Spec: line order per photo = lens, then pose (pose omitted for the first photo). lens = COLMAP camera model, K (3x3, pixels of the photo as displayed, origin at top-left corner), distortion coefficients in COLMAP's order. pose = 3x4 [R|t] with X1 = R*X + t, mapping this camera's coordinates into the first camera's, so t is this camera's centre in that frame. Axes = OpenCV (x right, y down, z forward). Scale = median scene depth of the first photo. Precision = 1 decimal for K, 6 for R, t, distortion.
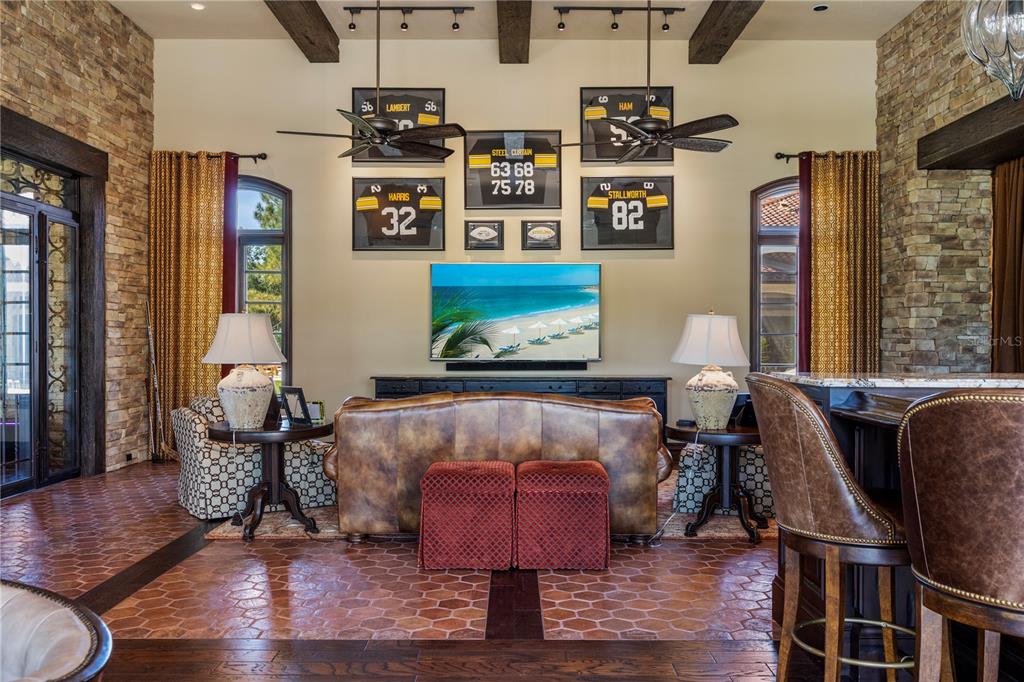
lens RADIAL K [[836.2, 0, 508.7], [0, 836.2, 346.2], [0, 0, 1]] dist [-0.003964, -0.001727]
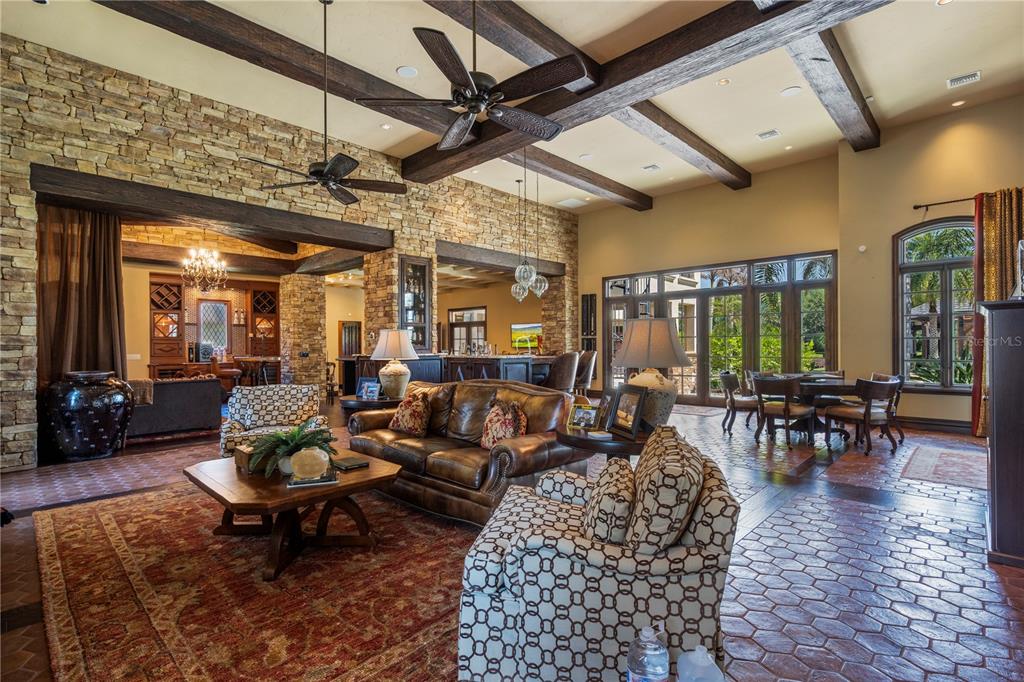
lens RADIAL K [[498.9, 0, 513.4], [0, 498.9, 343.0], [0, 0, 1]] dist [-0.004834, -0.000624]
pose [[-0.731035, 0.005878, 0.682314, -0.394154], [0.008628, 0.999963, 0.000629, -0.005973], [-0.682285, 0.006347, -0.731059, 1.007533]]
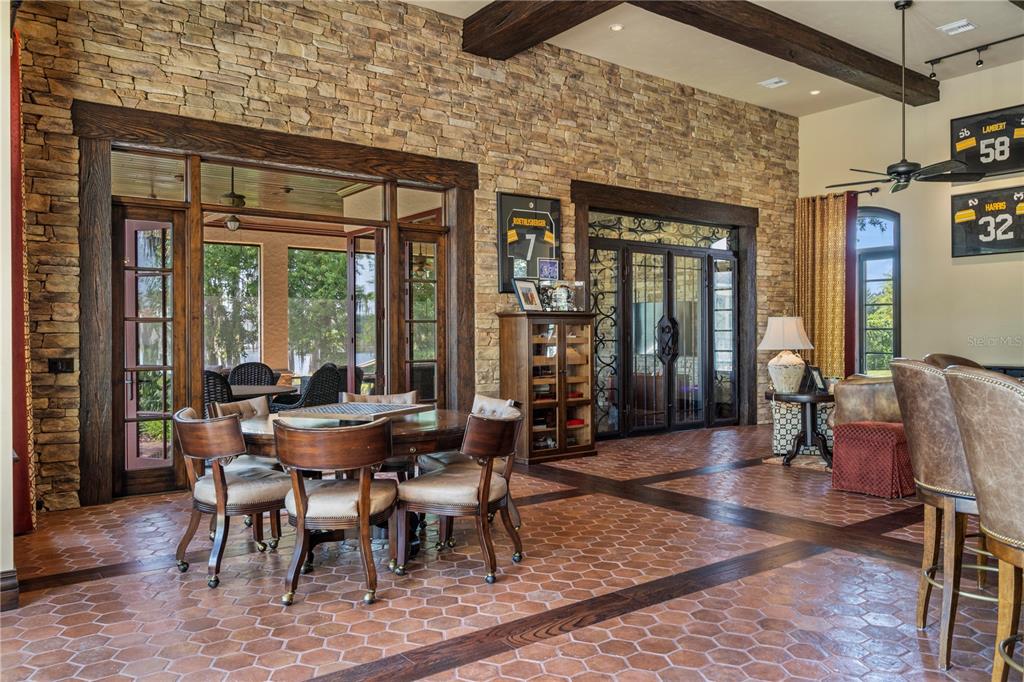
lens RADIAL K [[760.4, 0, 514.4], [0, 760.4, 340.4], [0, 0, 1]] dist [-0.006131, -0.001243]
pose [[0.603401, -0.000507, -0.797437, 0.311304], [0.000203, 1.000000, -0.000483, 0.002565], [0.797438, 0.000130, 0.603401, -0.143413]]
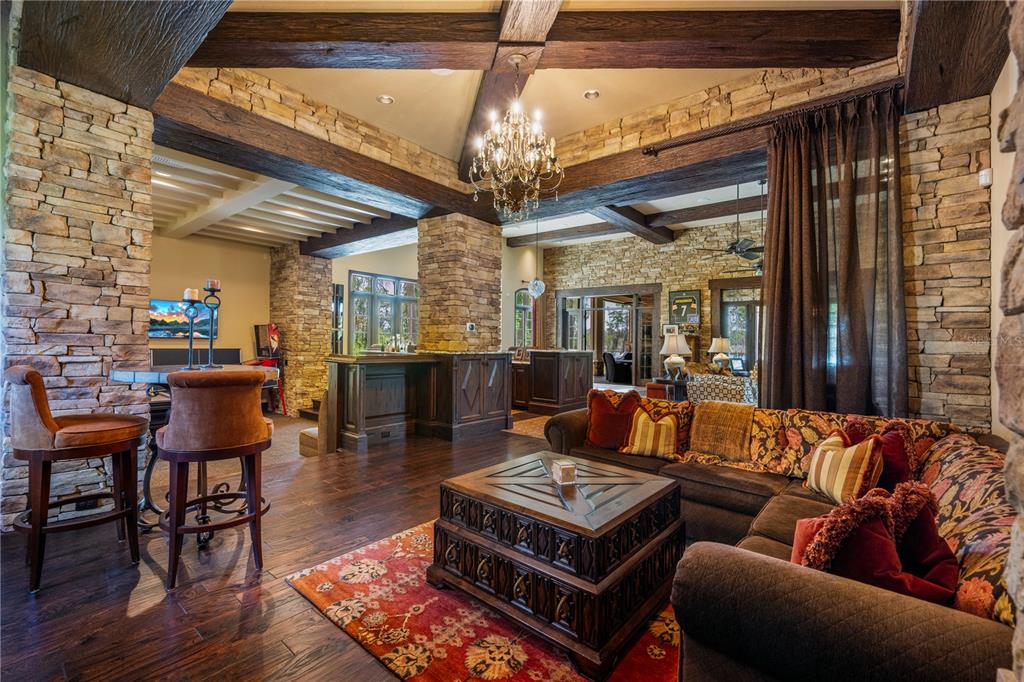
lens RADIAL K [[446.2, 0, 509.4], [0, 446.2, 339.4], [0, 0, 1]] dist [-0.004199, 0.000033]
pose [[-0.632806, -0.019852, -0.774056, 1.035619], [-0.027321, 0.999621, -0.003301, -0.002630], [0.773828, 0.019059, -0.633108, 0.940605]]
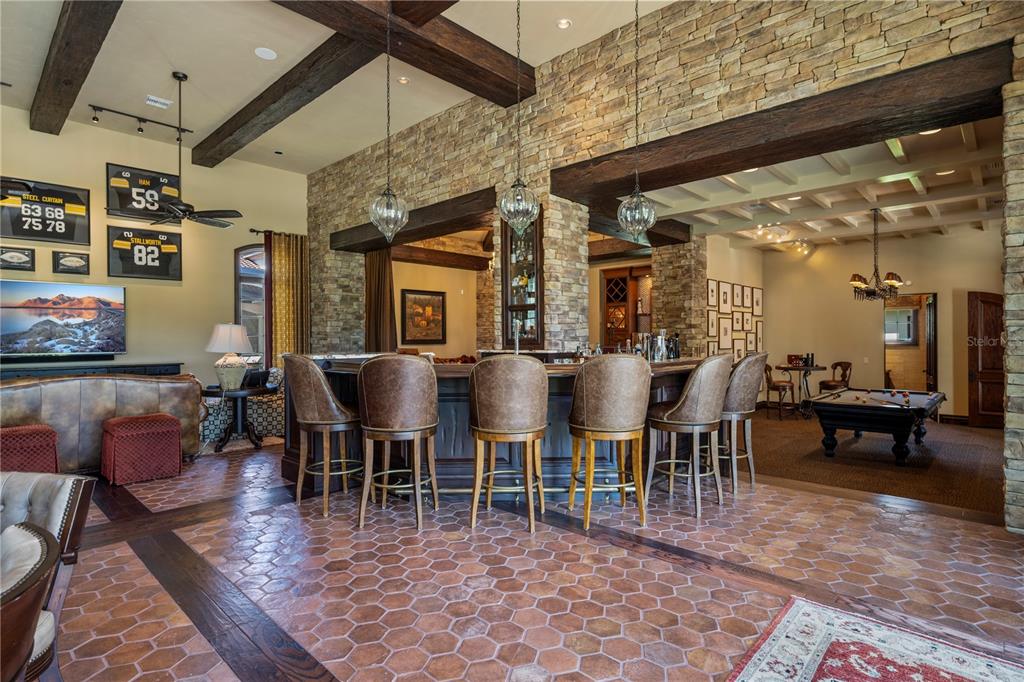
lens RADIAL K [[525.0, 0, 512.8], [0, 525.0, 340.6], [0, 0, 1]] dist [-0.003423, -0.000823]
pose [[0.681353, -0.007969, 0.731912, -0.102668], [0.010505, 0.999944, 0.001108, 0.001162], [-0.731880, 0.006934, 0.681398, -0.120669]]
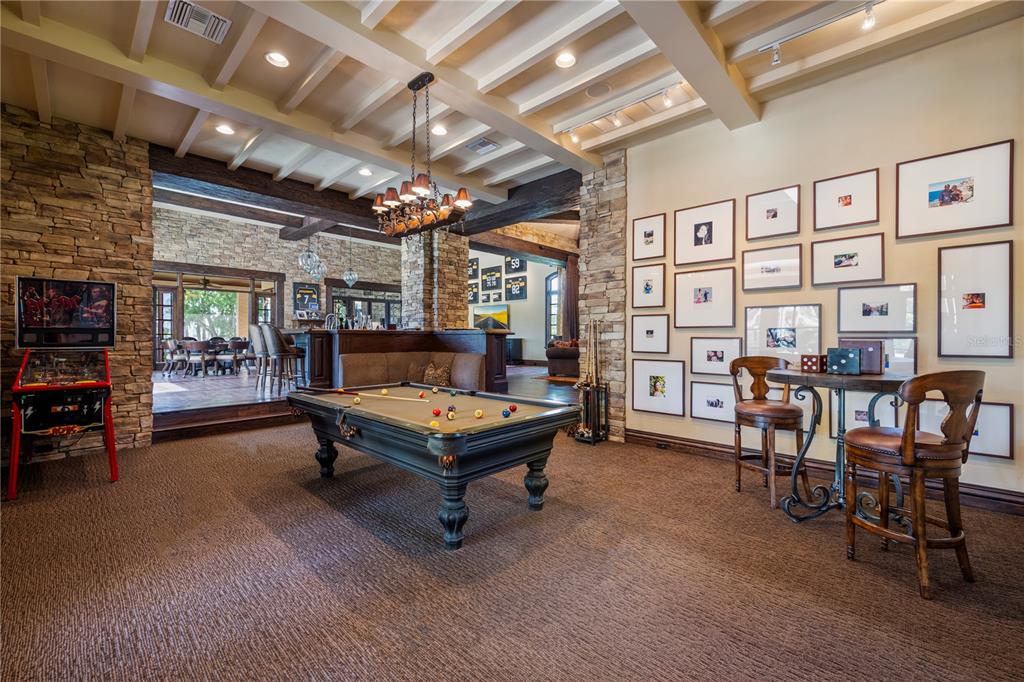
lens RADIAL K [[418.3, 0, 510.5], [0, 418.3, 336.8], [0, 0, 1]] dist [-0.000682, -0.000056]
pose [[0.730222, -0.002760, -0.683204, 1.304713], [-0.003640, 0.999962, -0.007931, 0.044060], [0.683200, 0.008278, 0.730185, -0.210454]]
